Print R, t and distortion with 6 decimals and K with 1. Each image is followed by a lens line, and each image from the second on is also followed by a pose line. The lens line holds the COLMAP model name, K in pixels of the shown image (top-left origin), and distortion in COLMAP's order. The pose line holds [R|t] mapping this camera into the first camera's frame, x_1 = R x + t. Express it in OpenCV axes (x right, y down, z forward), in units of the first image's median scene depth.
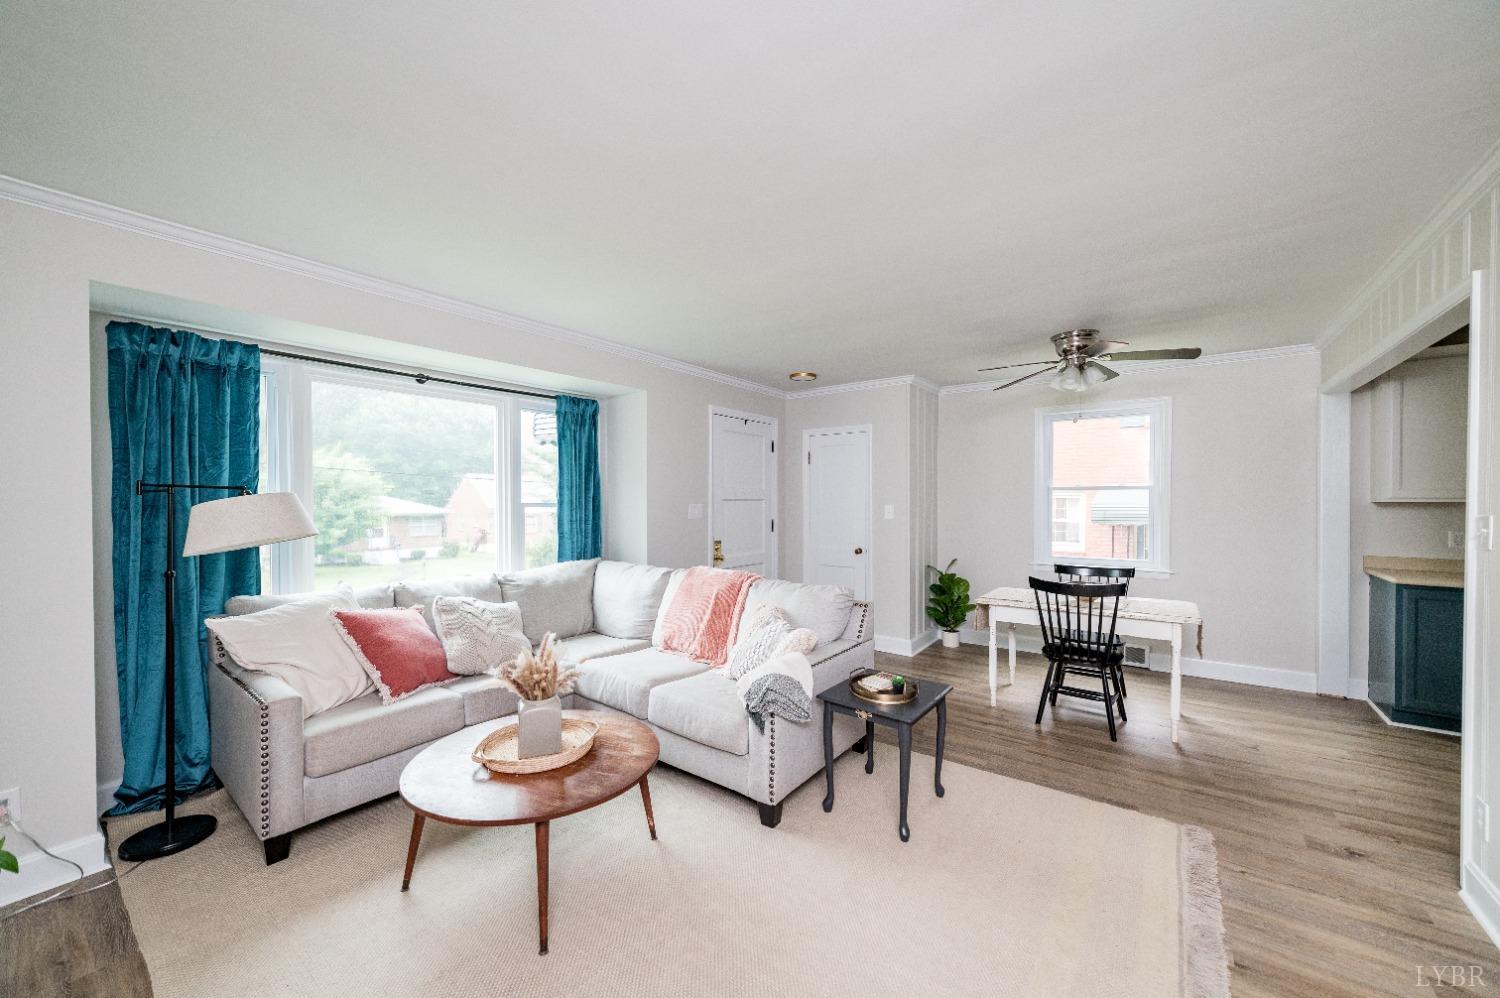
lens RADIAL K [[568.6, 0, 749.5], [0, 568.6, 500.6], [0, 0, 1]] dist [-0.000543, -0.000036]
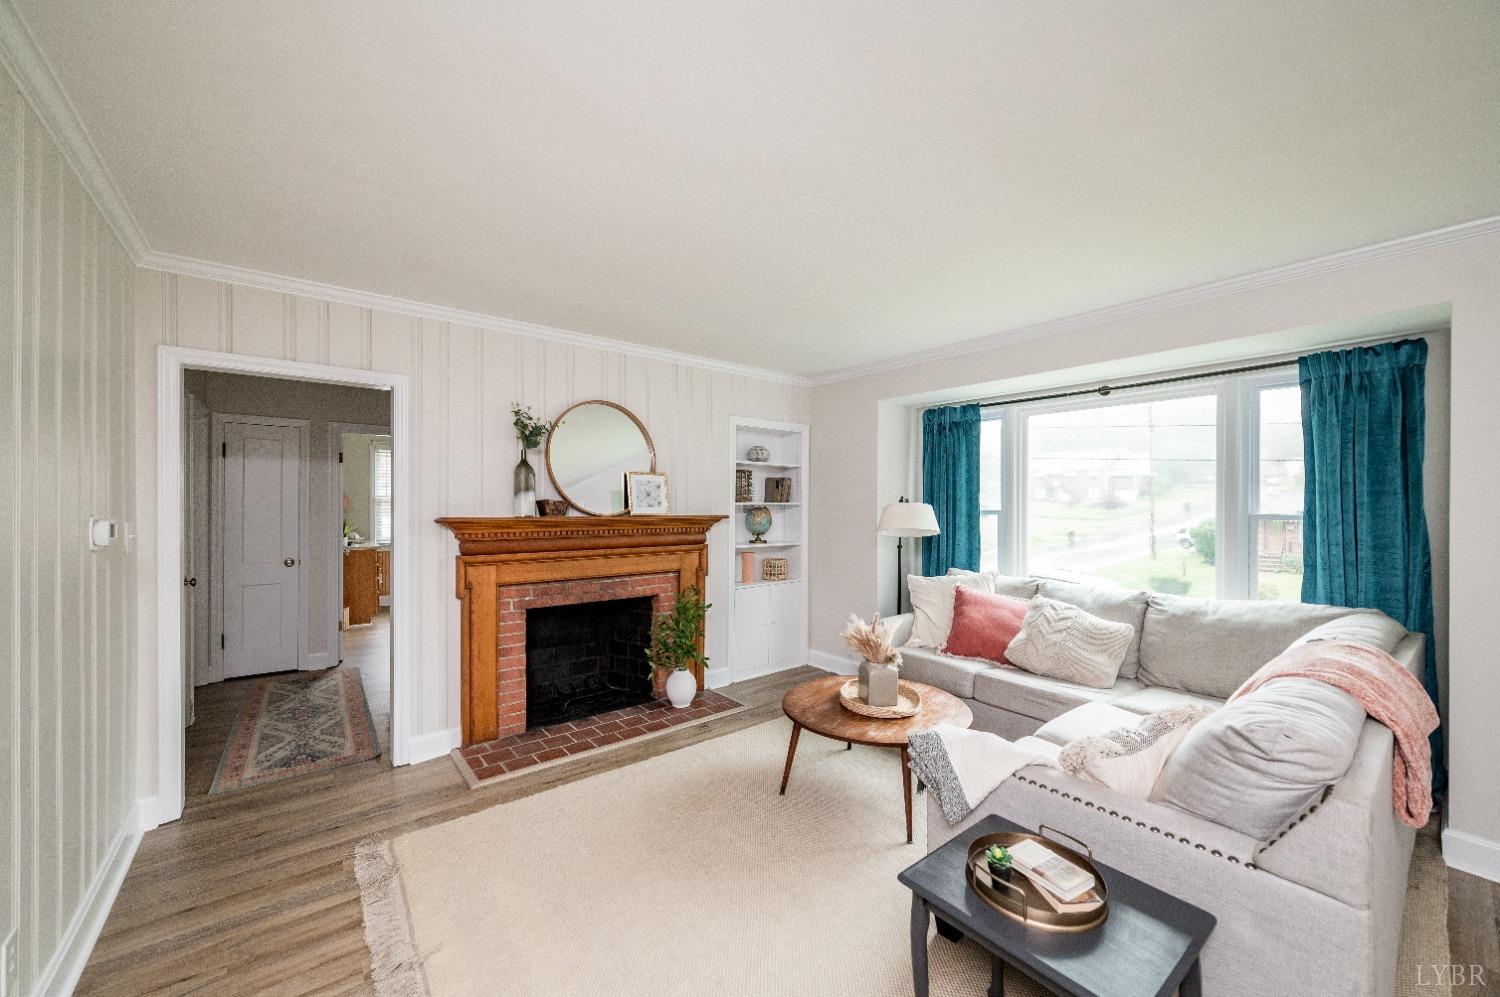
lens RADIAL K [[568.6, 0, 749.8], [0, 568.6, 501.3], [0, 0, 1]] dist [-0.000543, -0.000036]
pose [[-0.253926, -0.004200, -0.967214, 0.583904], [-0.007264, 0.999971, -0.002435, -0.007573], [0.967196, 0.006408, -0.253949, 0.644331]]
